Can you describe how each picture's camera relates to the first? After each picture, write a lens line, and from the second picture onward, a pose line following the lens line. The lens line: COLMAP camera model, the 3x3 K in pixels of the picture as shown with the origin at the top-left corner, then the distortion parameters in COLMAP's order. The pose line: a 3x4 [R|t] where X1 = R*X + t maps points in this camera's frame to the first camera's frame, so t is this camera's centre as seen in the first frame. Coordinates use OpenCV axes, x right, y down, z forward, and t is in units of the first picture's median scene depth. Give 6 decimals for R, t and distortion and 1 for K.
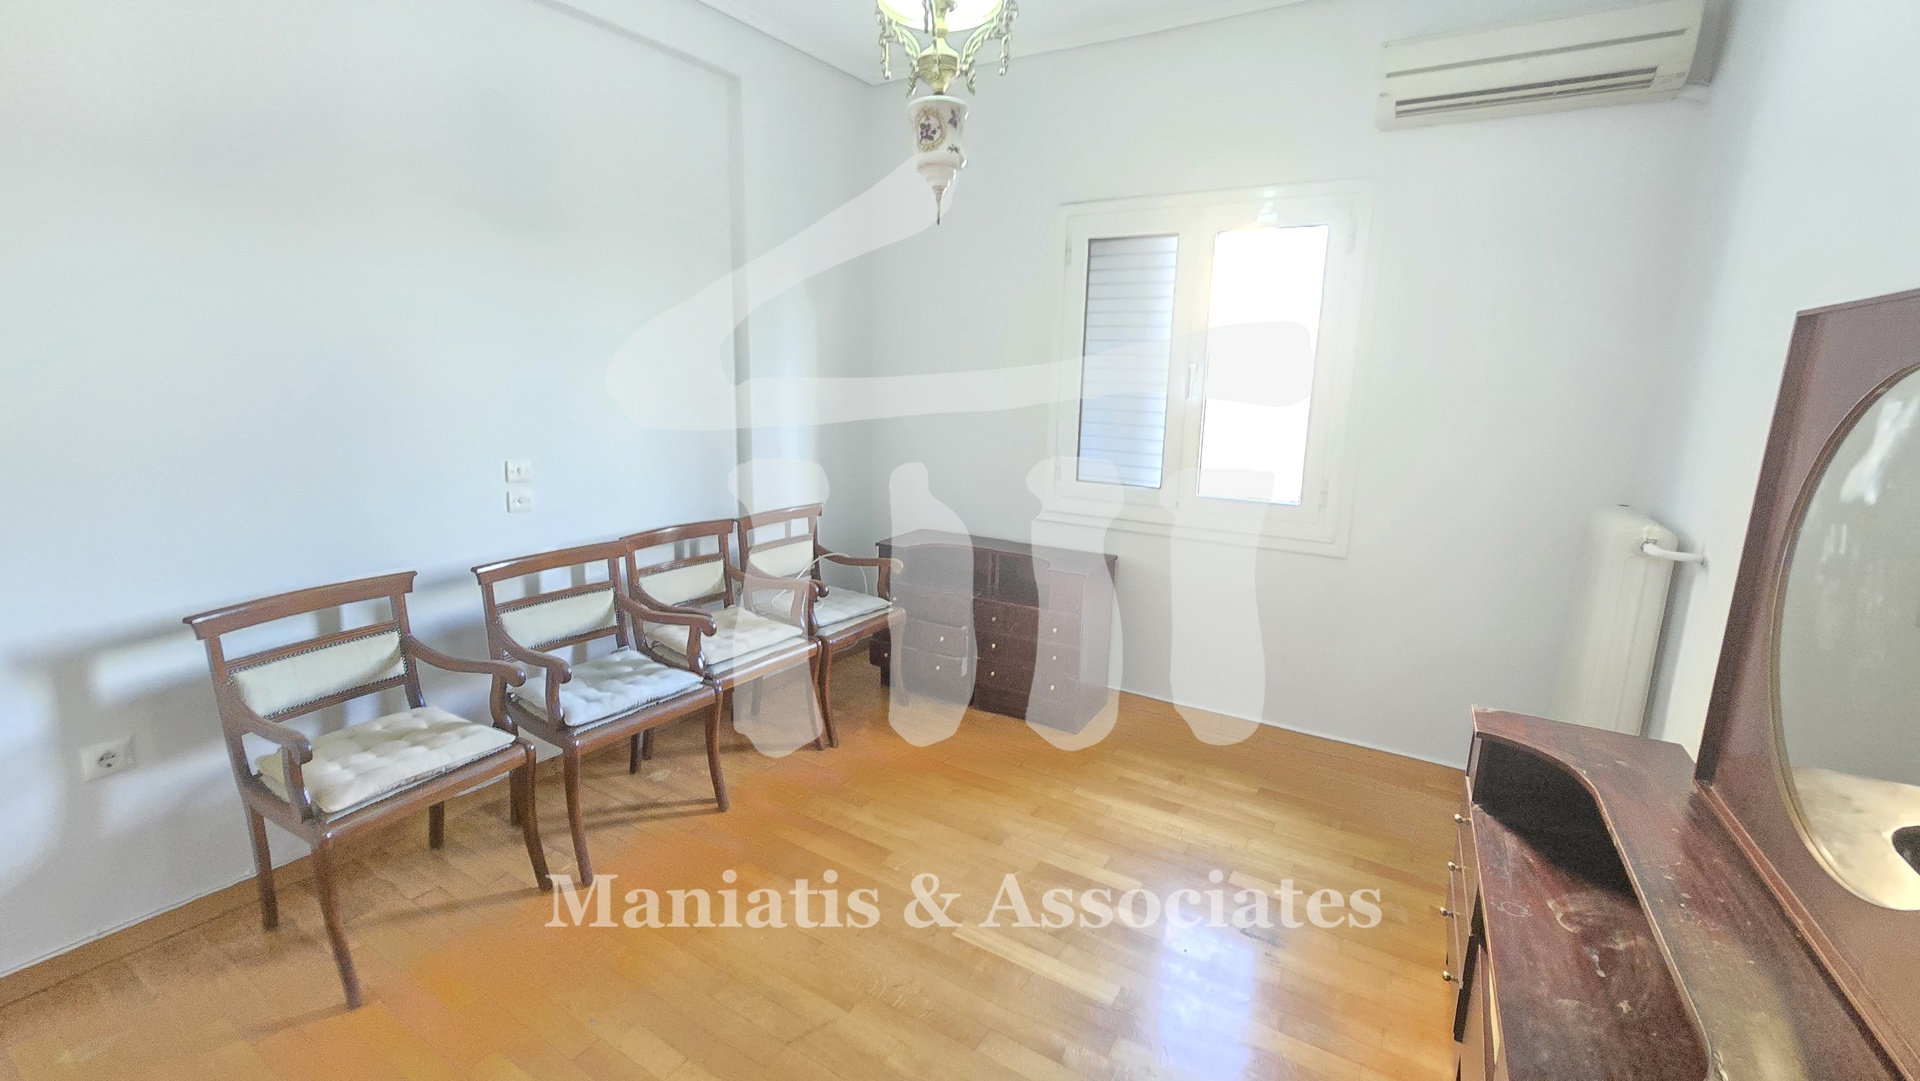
lens RADIAL K [[786.6, 0, 959.4], [0, 786.6, 525.1], [0, 0, 1]] dist [0.001295, 0.000318]
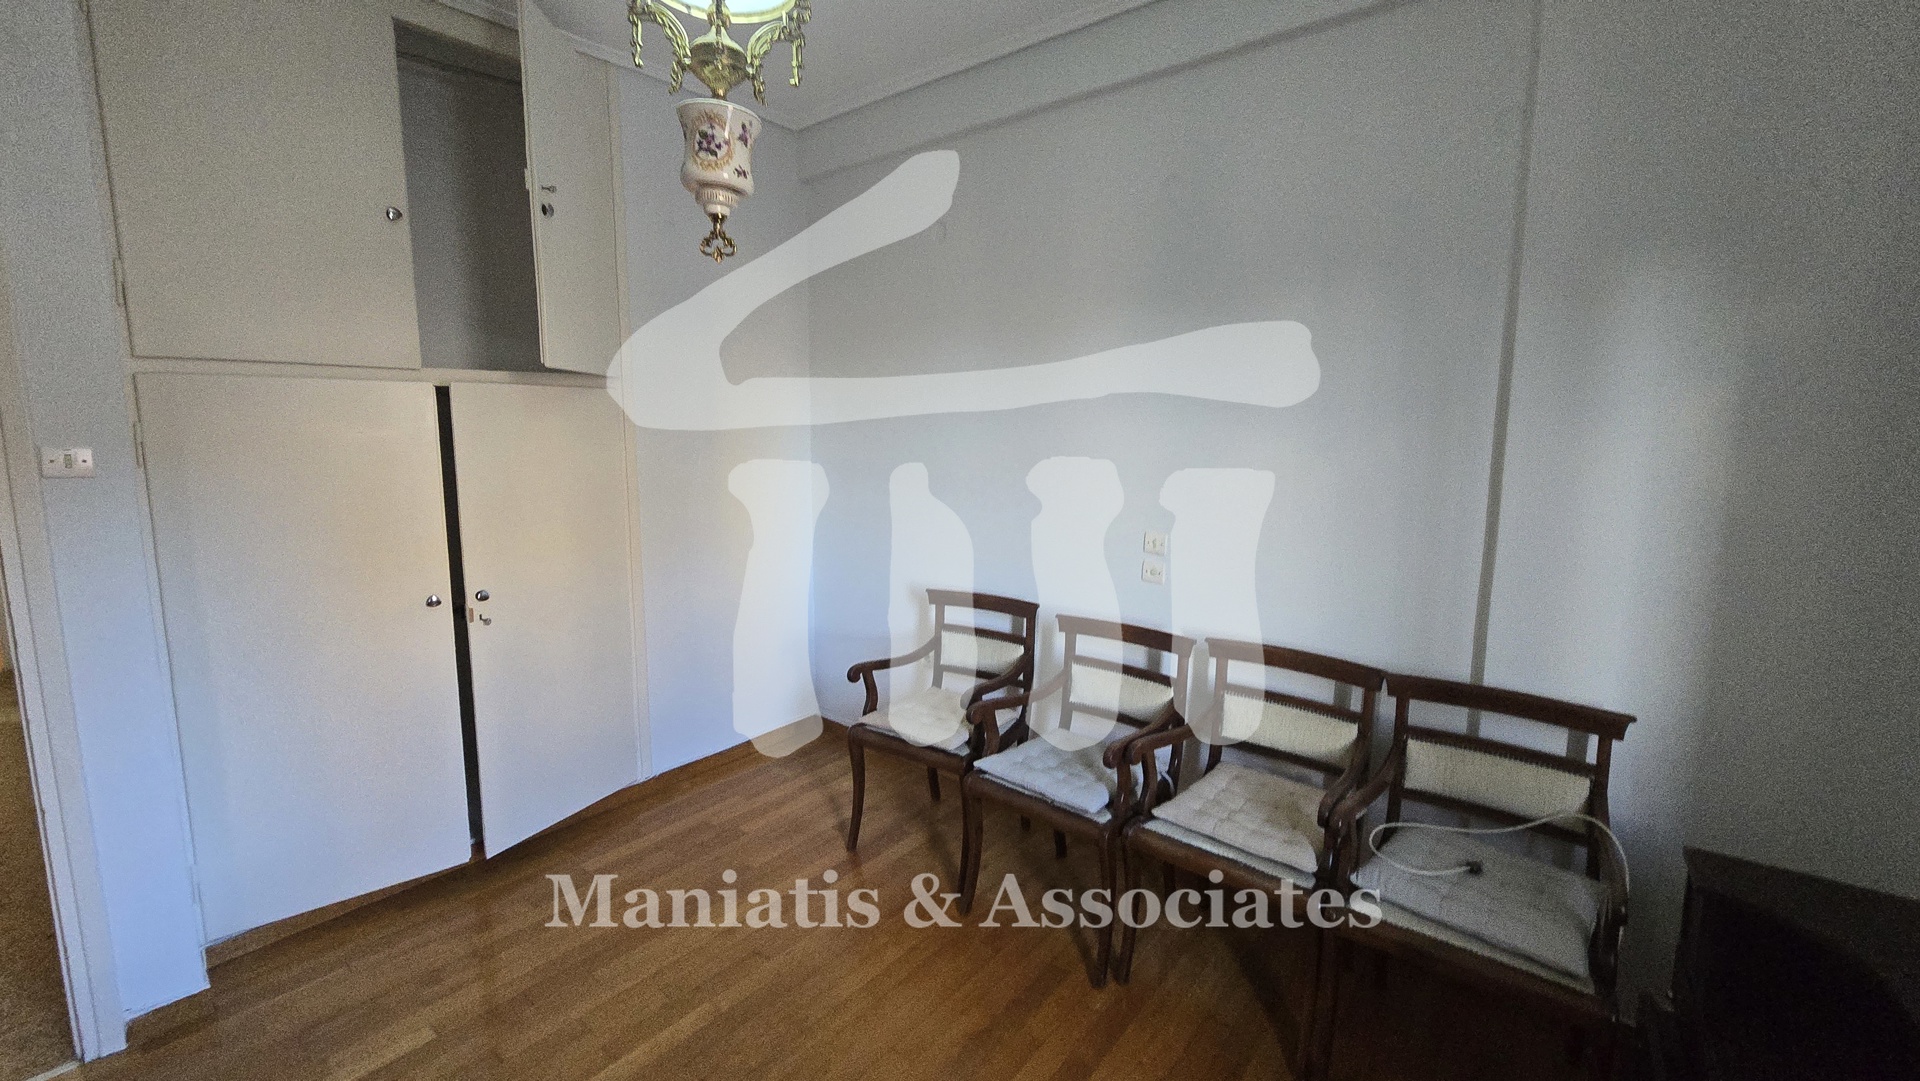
lens RADIAL K [[786.6, 0, 959.4], [0, 786.6, 525.1], [0, 0, 1]] dist [0.001295, 0.000318]
pose [[-0.138662, 0.103638, -0.984902, 0.544601], [-0.188733, 0.973517, 0.129012, -0.201616], [0.972190, 0.203773, -0.115430, 0.999649]]
